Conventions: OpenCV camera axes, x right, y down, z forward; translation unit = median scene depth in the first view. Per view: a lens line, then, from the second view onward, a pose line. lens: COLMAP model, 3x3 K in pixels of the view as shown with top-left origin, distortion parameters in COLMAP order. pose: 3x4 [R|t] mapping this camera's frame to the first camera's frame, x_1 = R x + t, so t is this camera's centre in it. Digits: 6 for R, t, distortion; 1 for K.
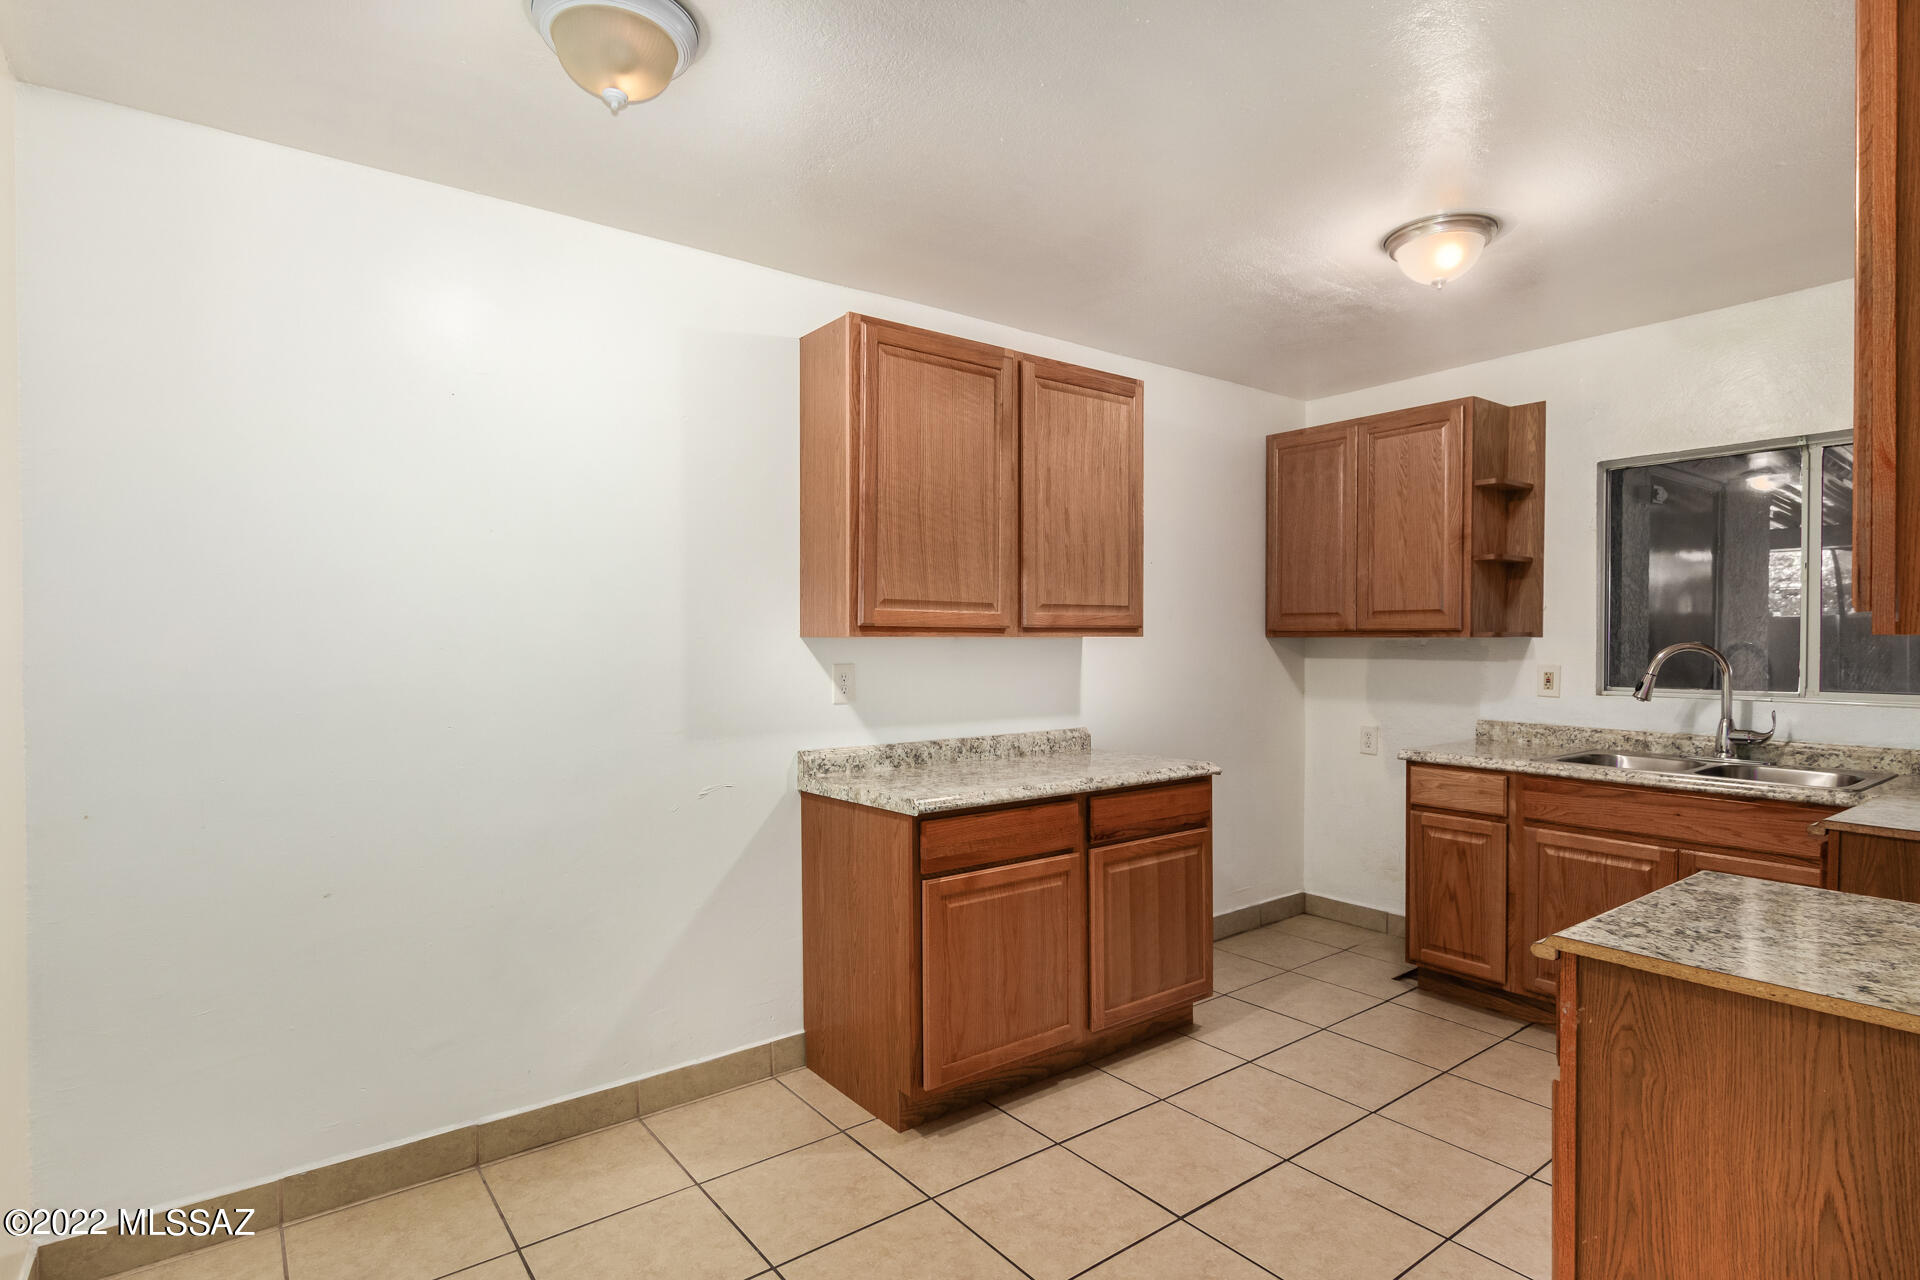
lens RADIAL K [[995.1, 0, 971.9], [0, 995.1, 650.8], [0, 0, 1]] dist [0.002607, -0.001353]
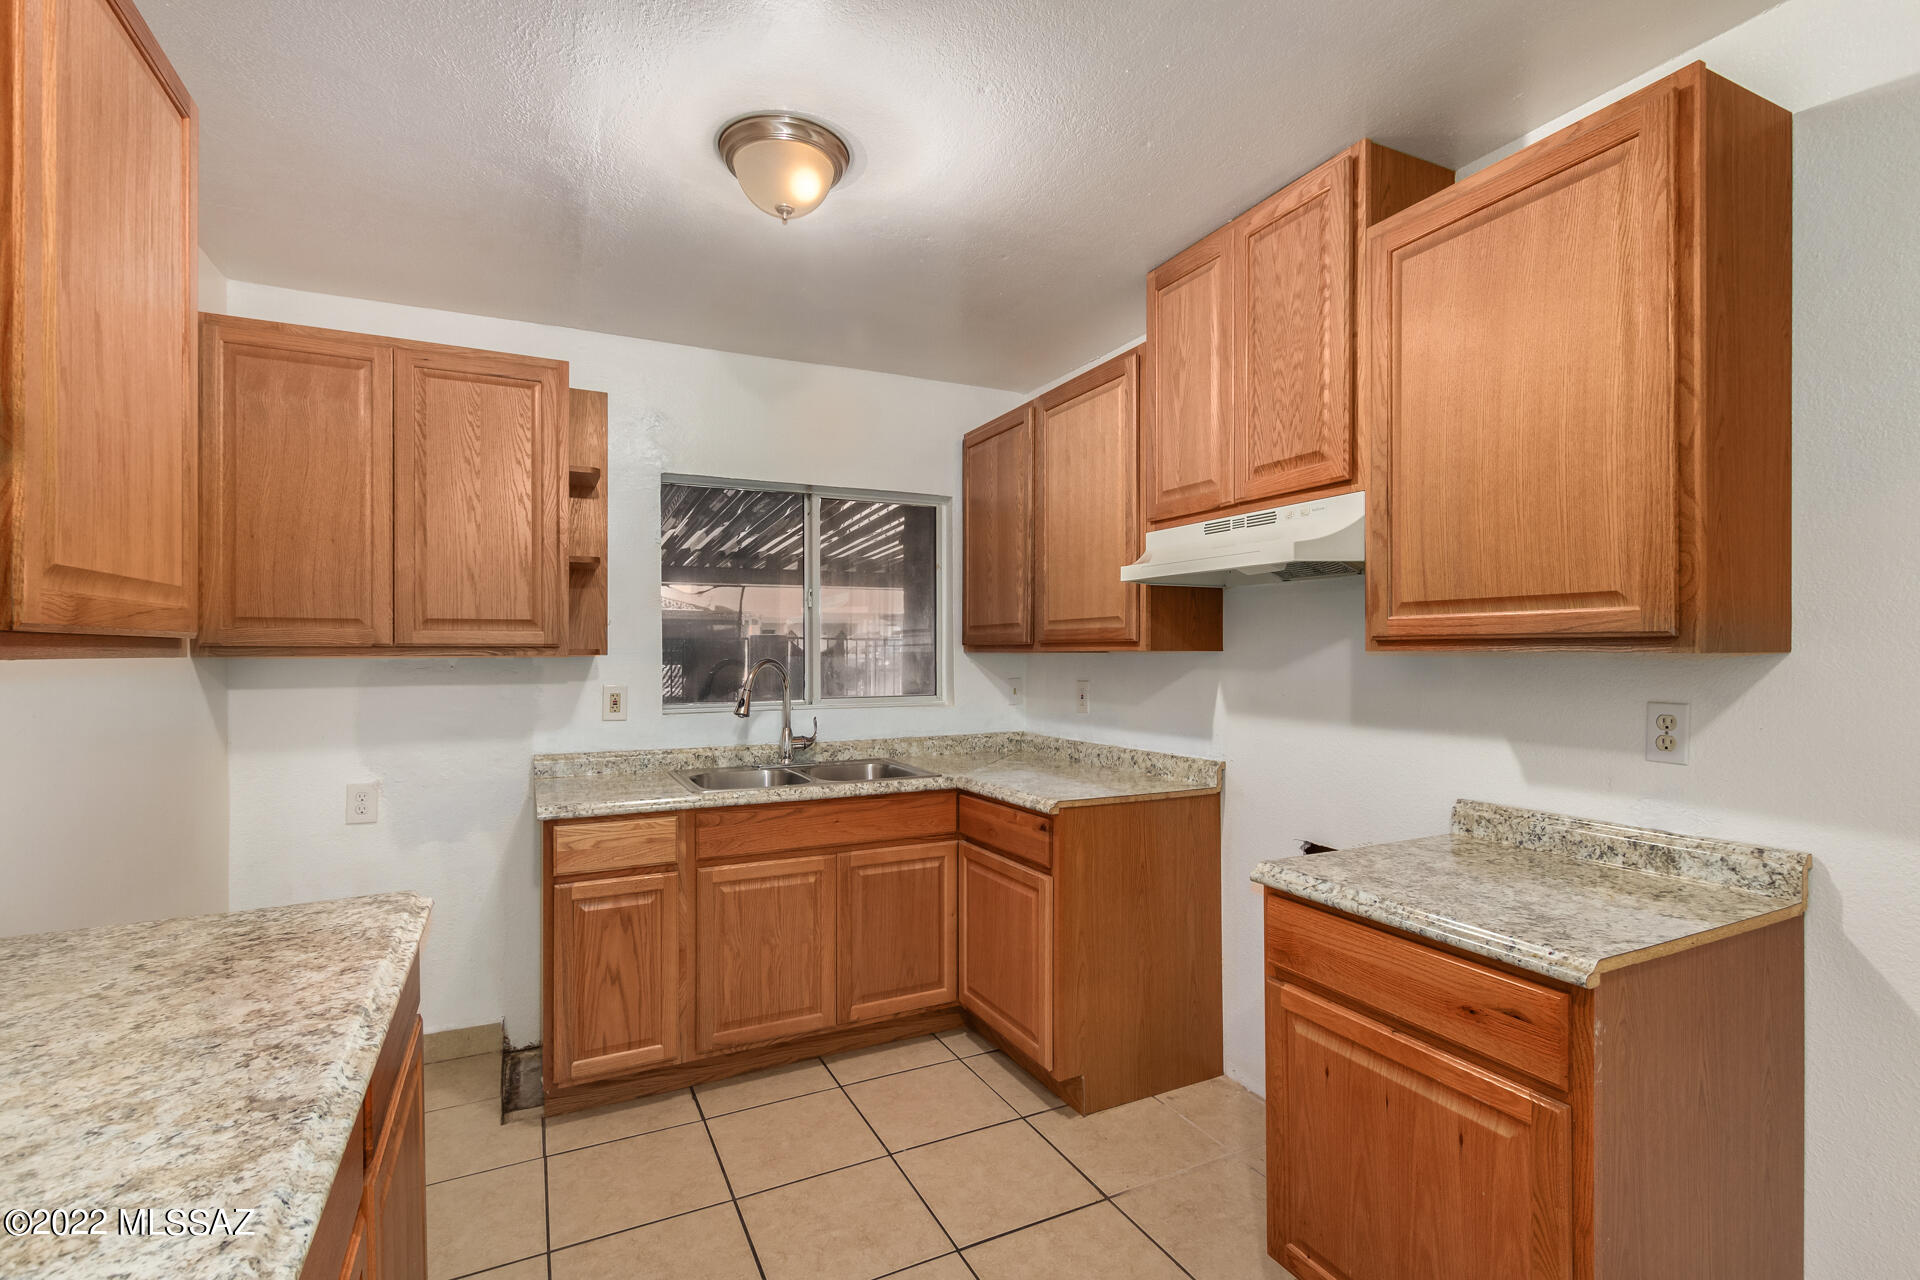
lens RADIAL K [[875.4, 0, 960.9], [0, 875.4, 655.1], [0, 0, 1]] dist [0.002167, 0.000120]
pose [[0.194703, -0.003936, 0.980854, -0.162586], [0.016400, 0.999865, 0.000757, -0.010348], [-0.980725, 0.015938, 0.194742, 0.618031]]
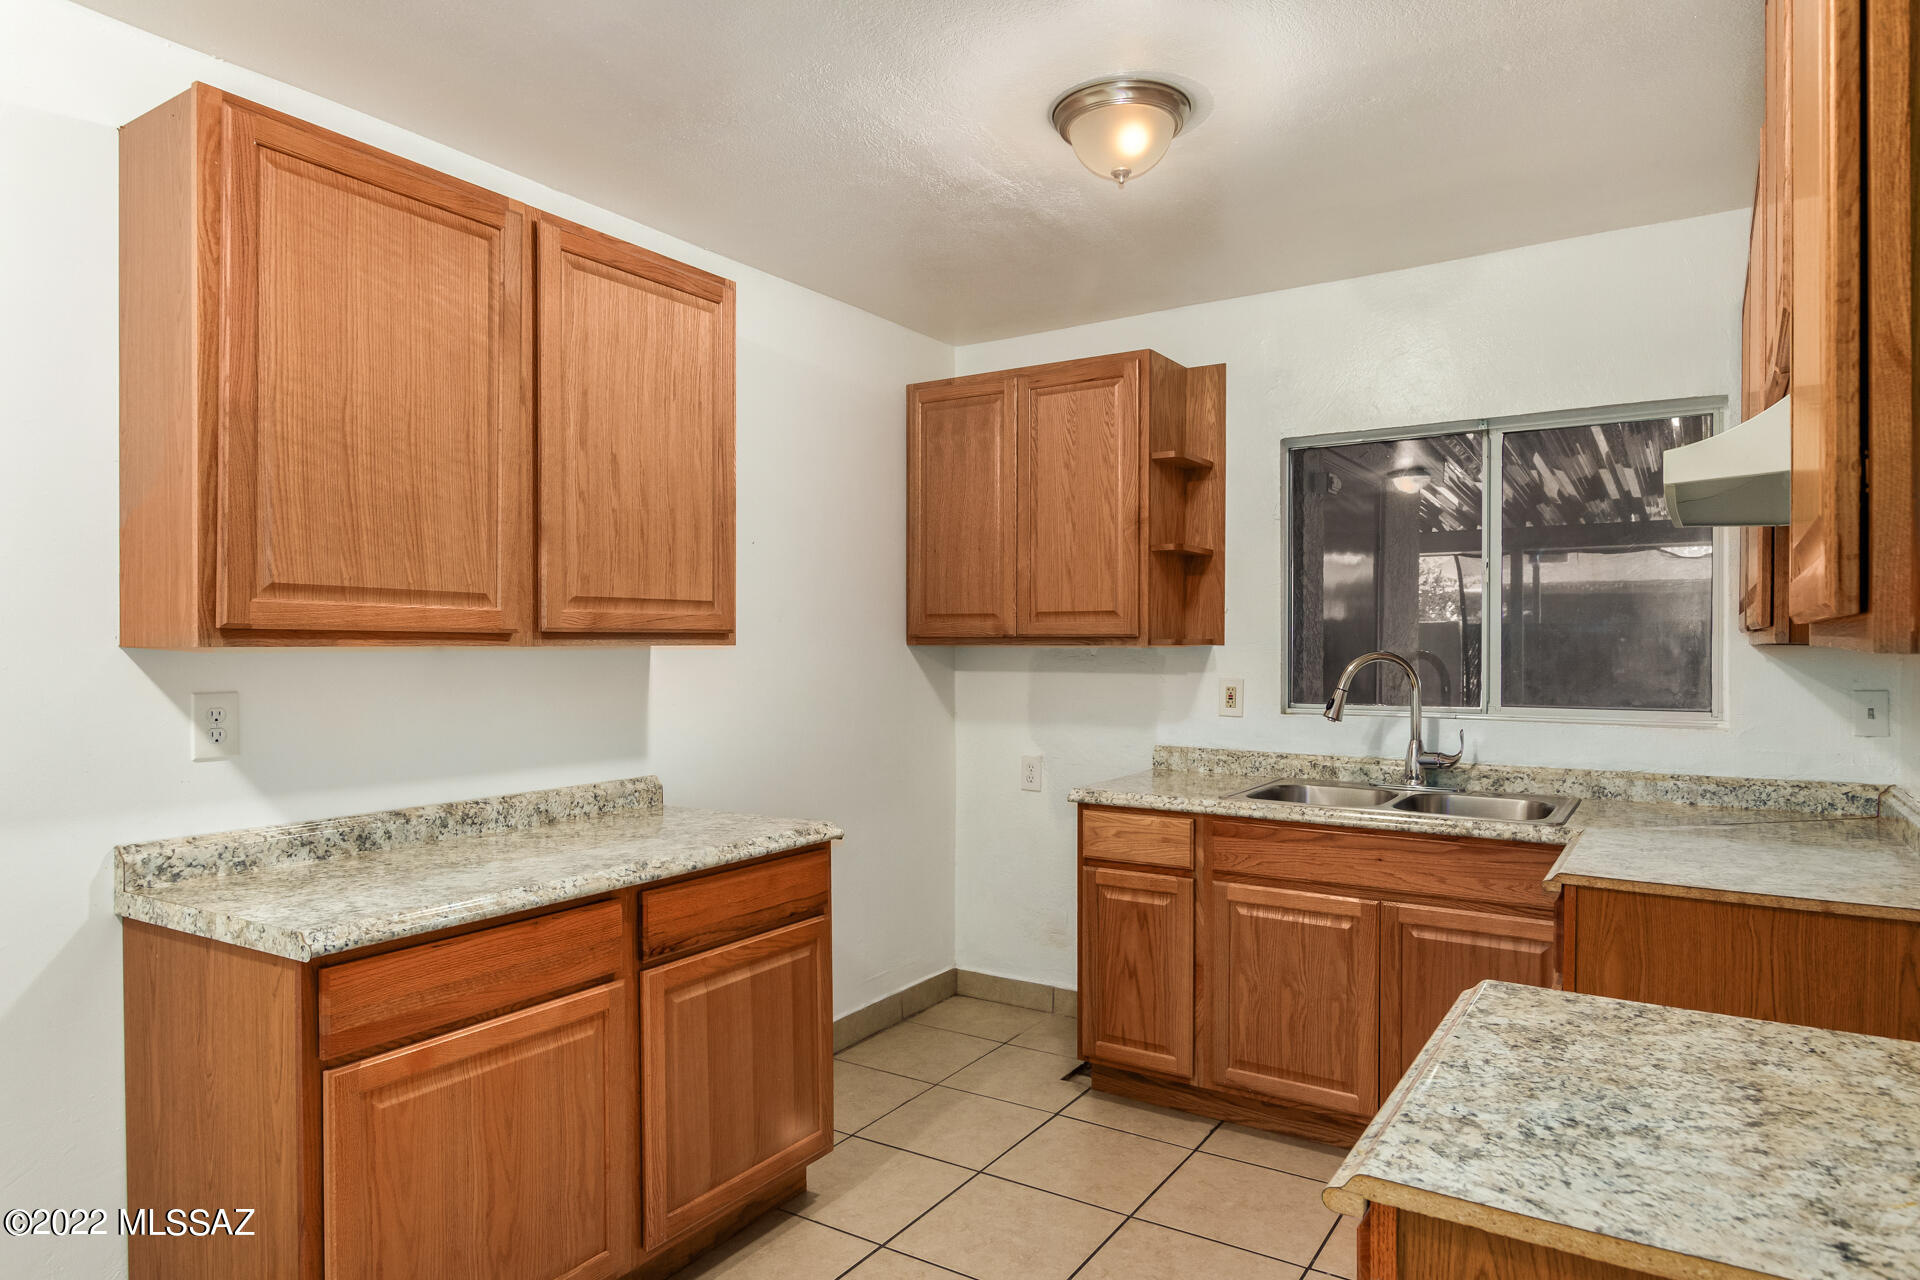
lens RADIAL K [[1141.3, 0, 988.1], [0, 1141.3, 651.1], [0, 0, 1]] dist [-0.002781, 0.000658]
pose [[0.939428, -0.002342, 0.342740, 0.067617], [0.004295, 0.999979, -0.004937, -0.005861], [-0.342721, 0.006110, 0.939418, 0.194577]]
